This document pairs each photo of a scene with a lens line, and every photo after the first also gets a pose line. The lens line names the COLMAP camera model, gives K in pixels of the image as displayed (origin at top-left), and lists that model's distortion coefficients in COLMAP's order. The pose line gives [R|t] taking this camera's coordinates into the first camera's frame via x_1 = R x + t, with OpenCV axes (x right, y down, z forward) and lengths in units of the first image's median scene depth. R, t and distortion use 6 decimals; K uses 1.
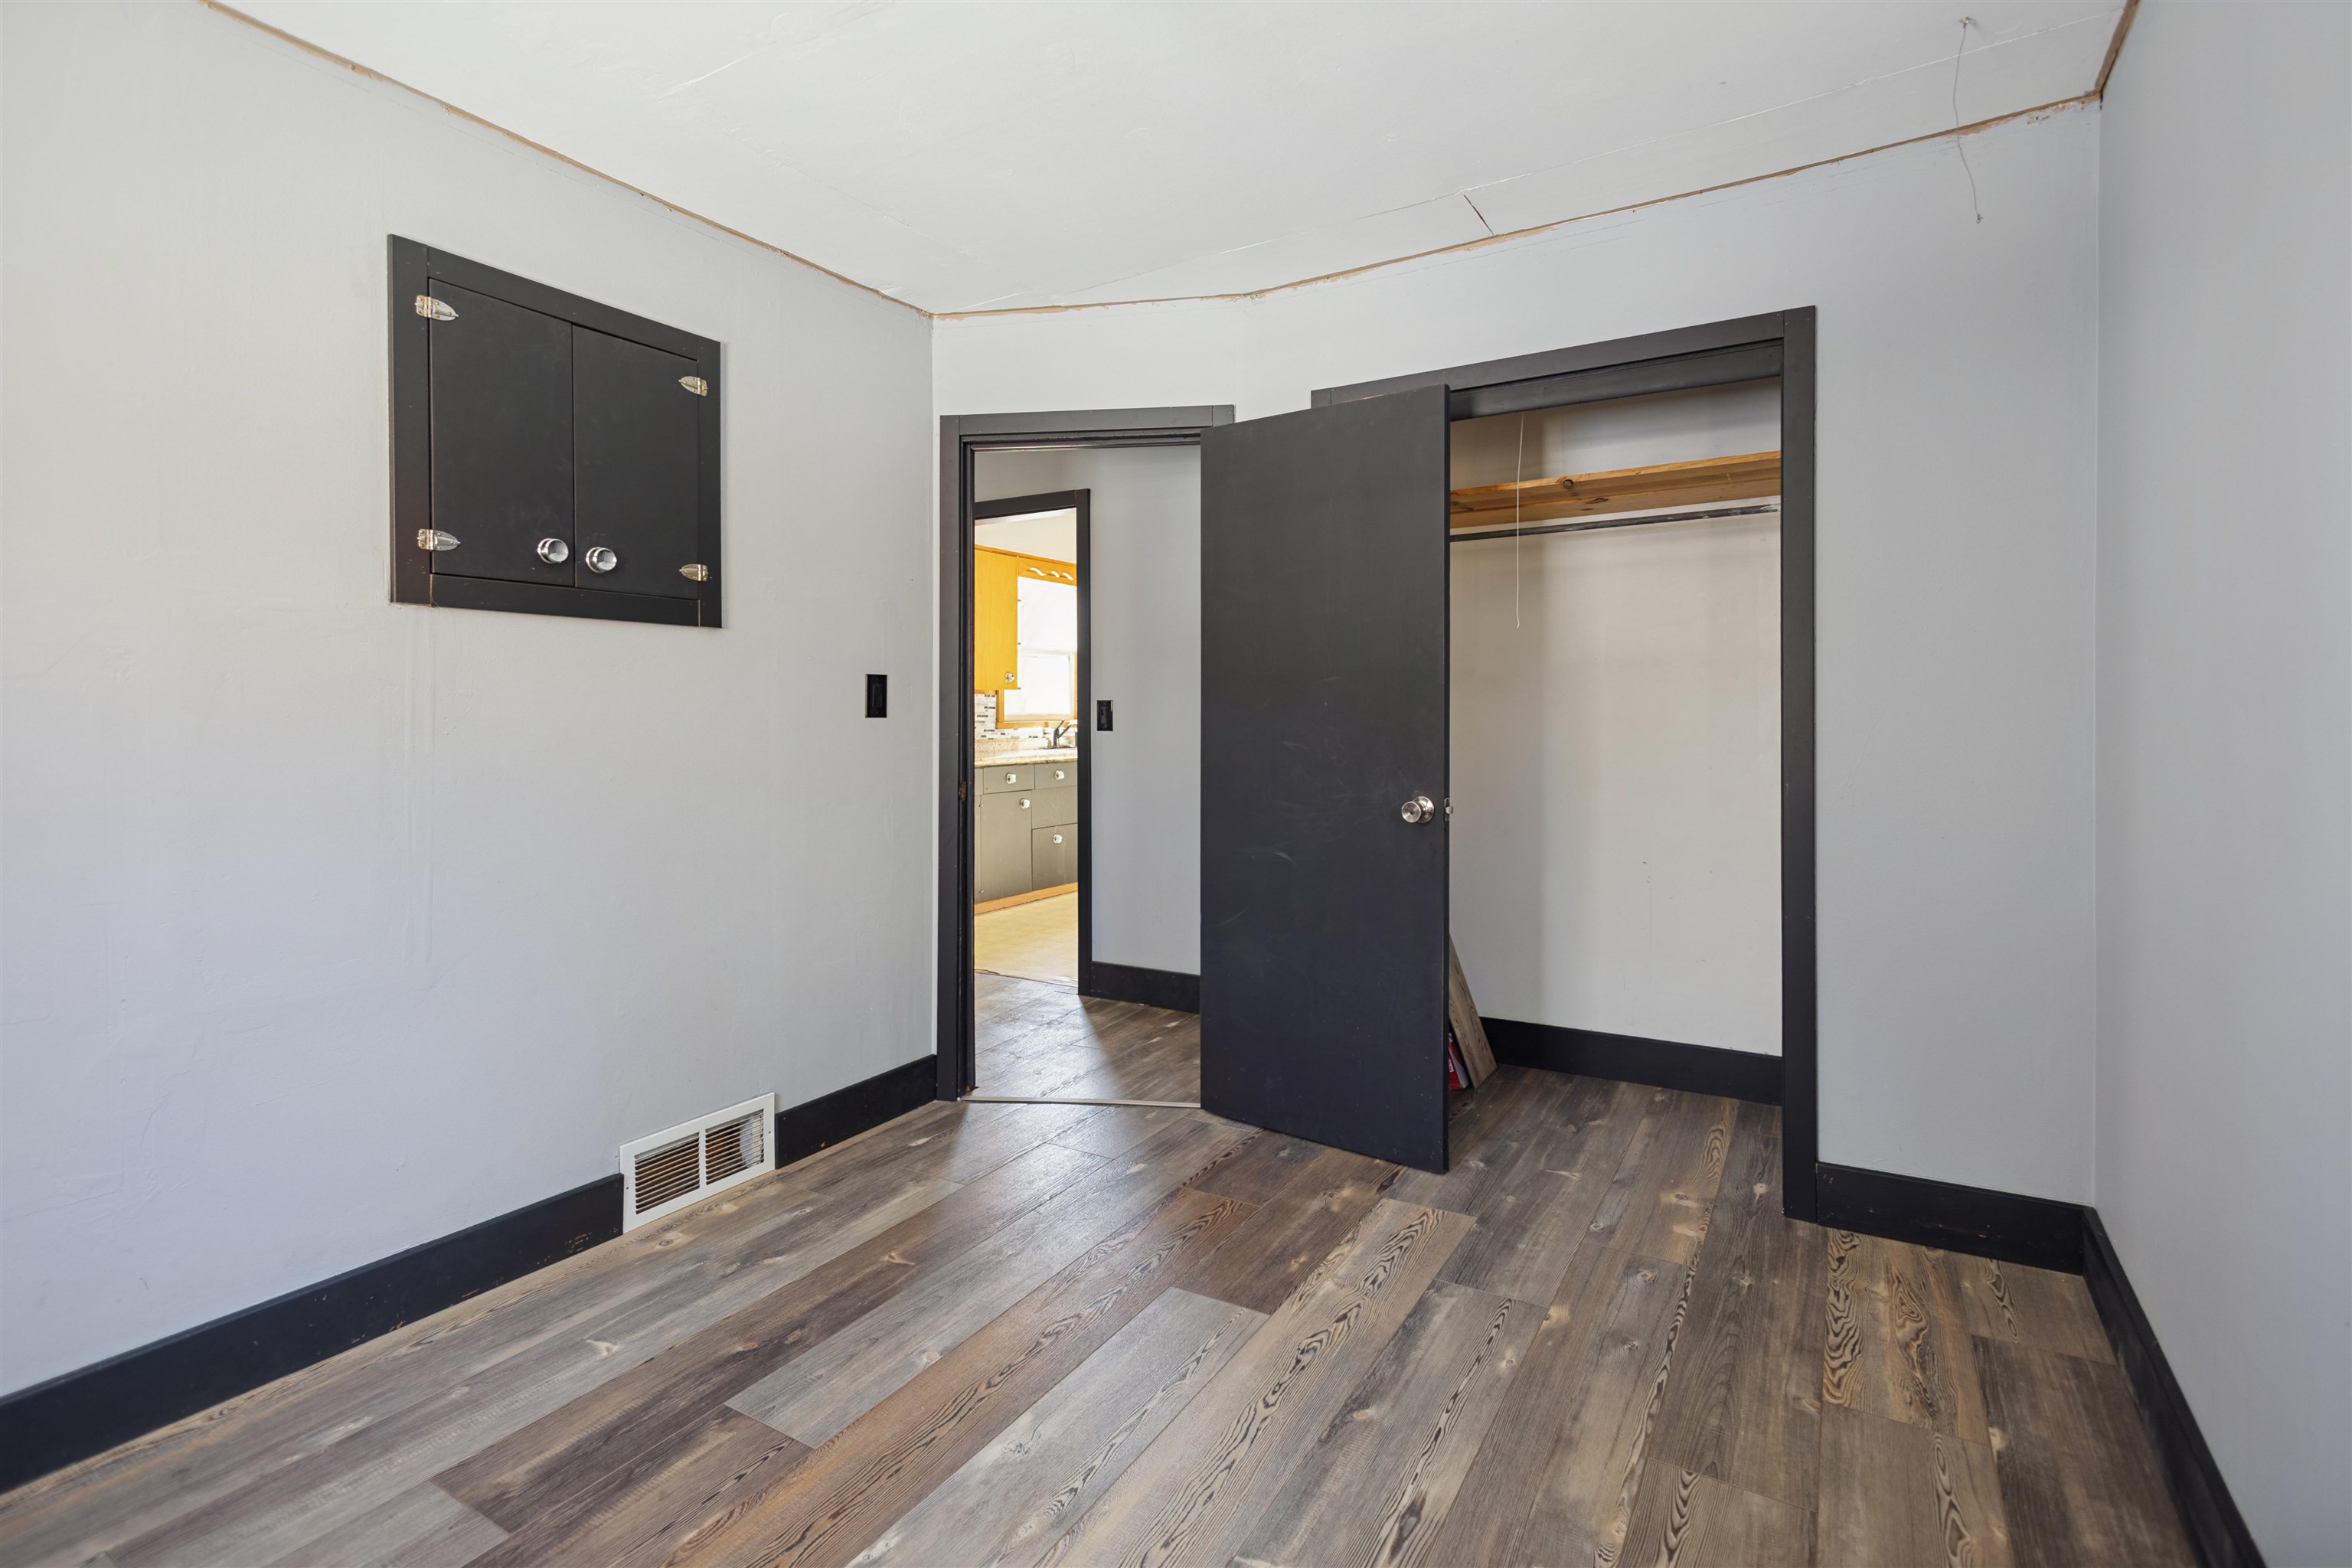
lens RADIAL K [[1097.5, 0, 1185.1], [0, 1097.5, 715.6], [0, 0, 1]] dist [0.000282, -0.000215]
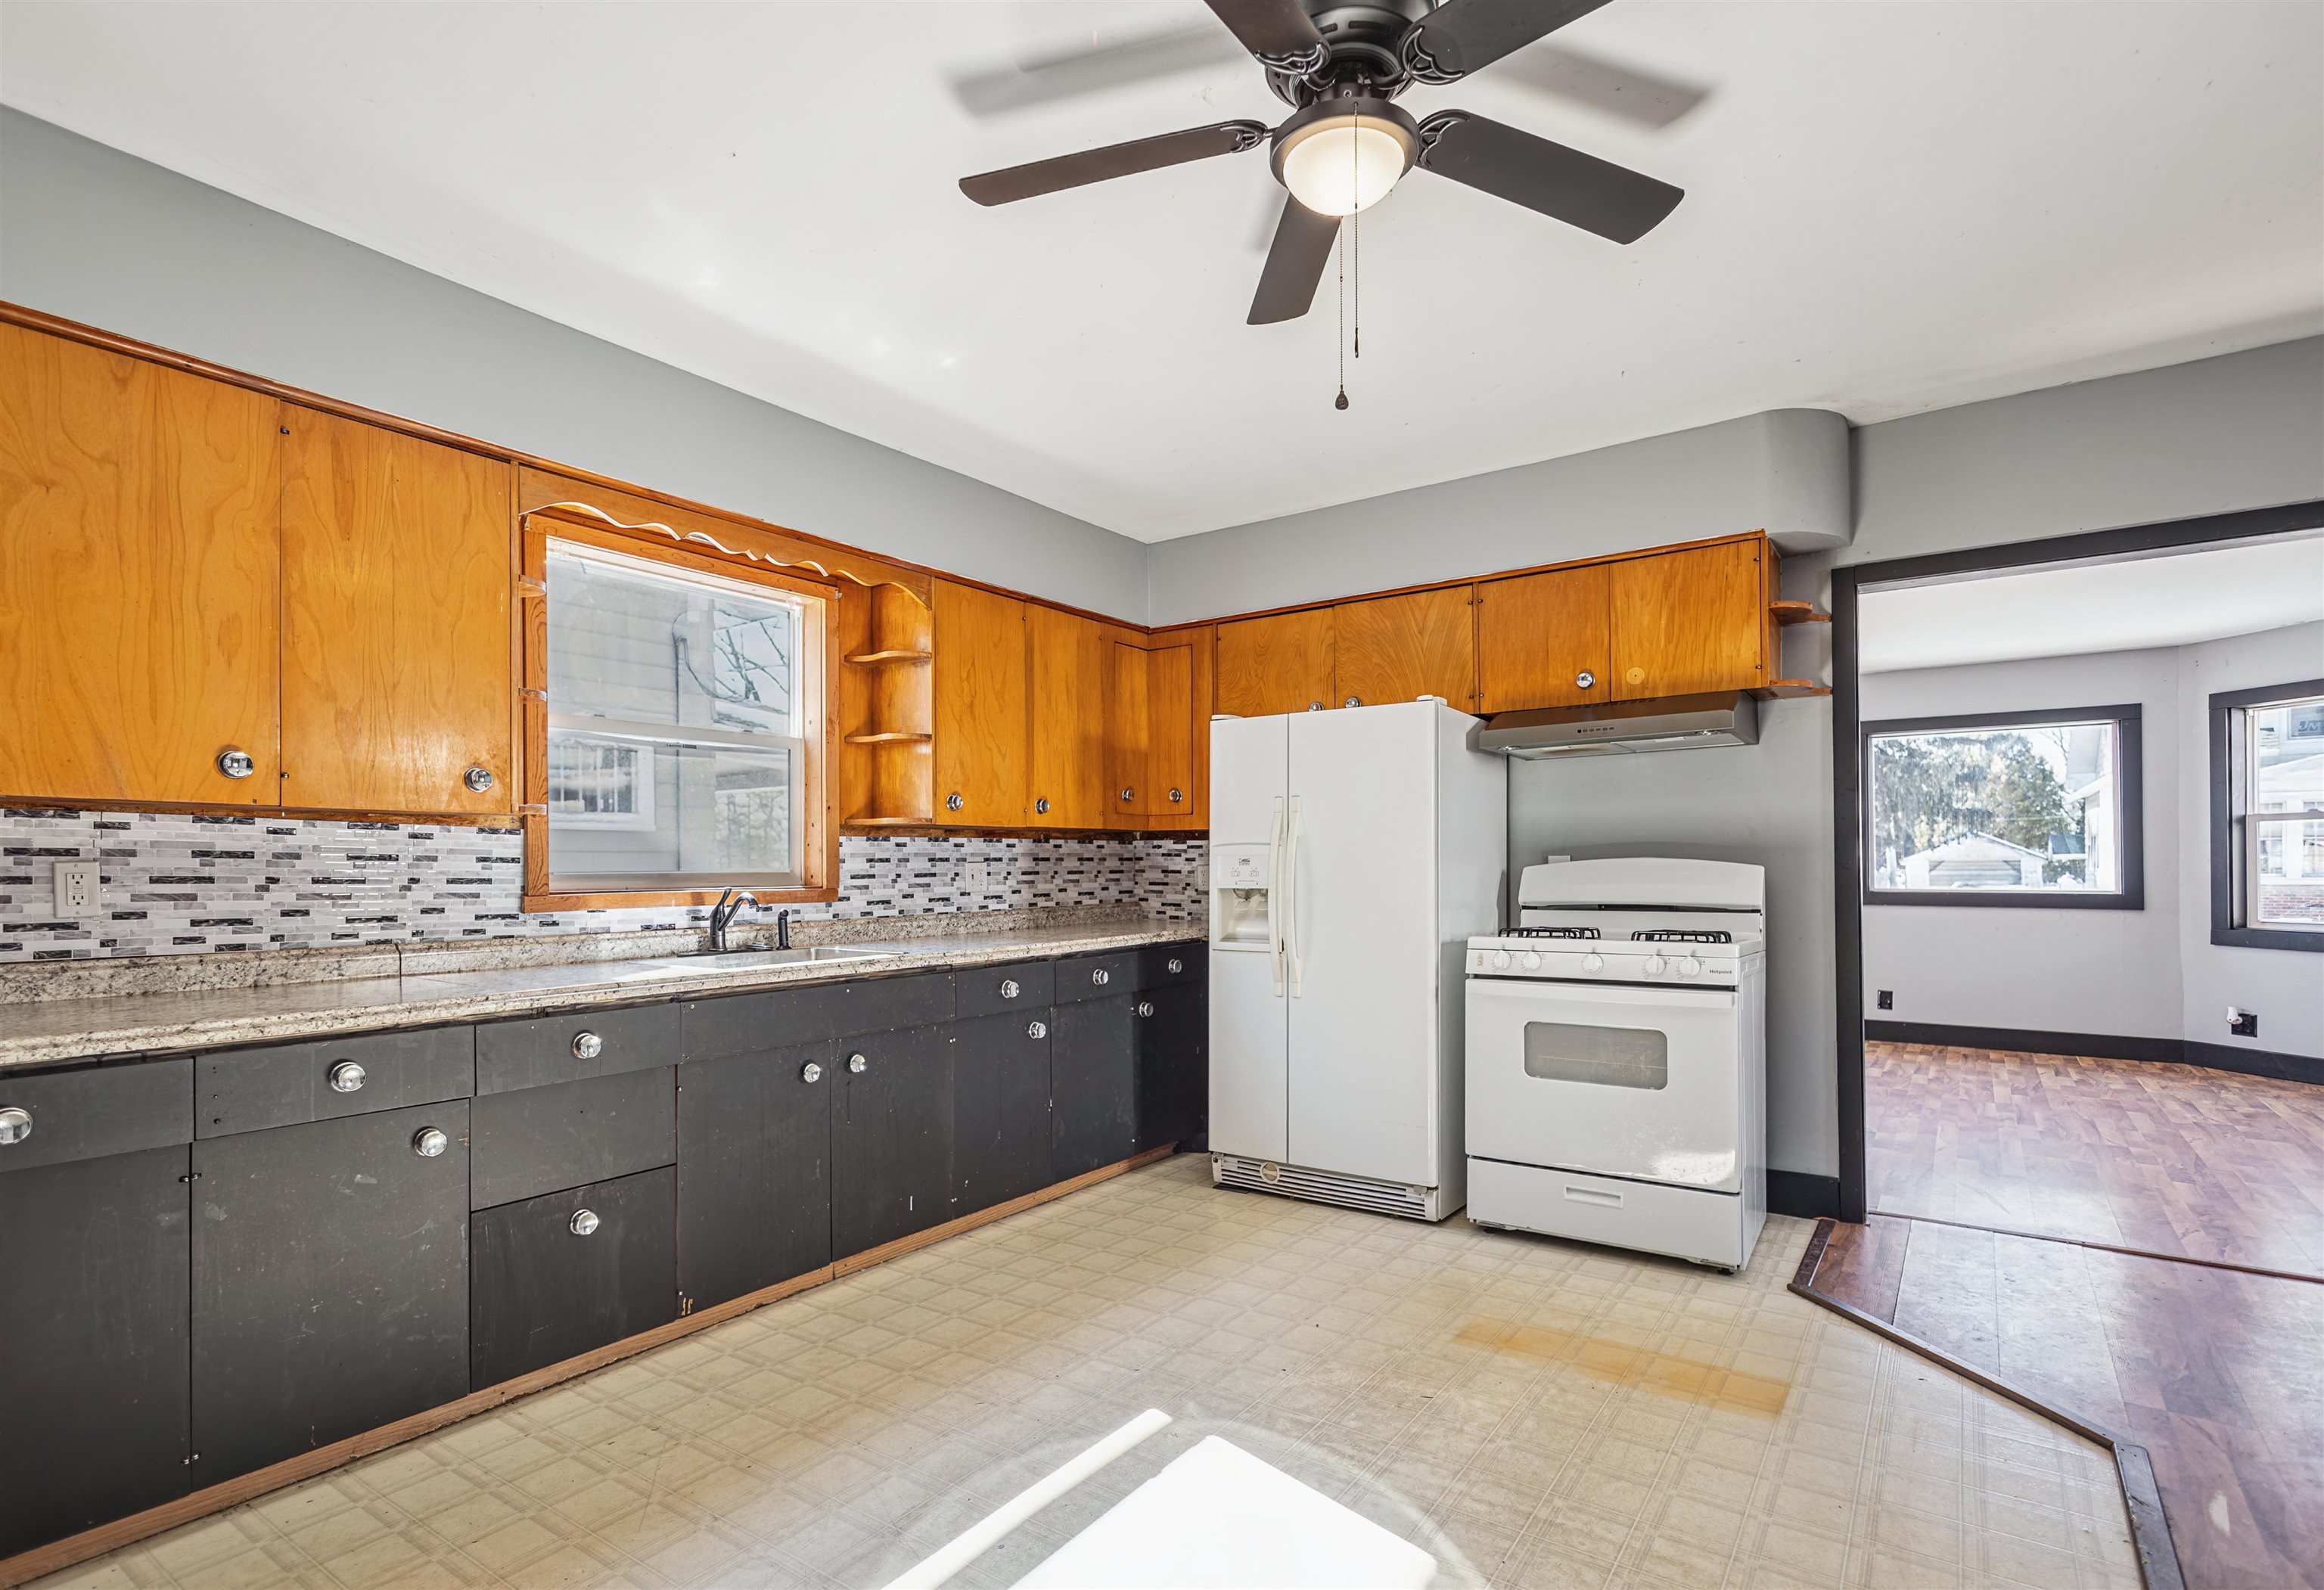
lens RADIAL K [[1138.8, 0, 1151.6], [0, 1138.8, 863.4], [0, 0, 1]] dist [0.005137, -0.000331]
pose [[0.997067, -0.006395, -0.076272, 0.092819], [0.005941, 0.999963, -0.006178, -0.002005], [0.076309, 0.005707, 0.997068, 0.603607]]
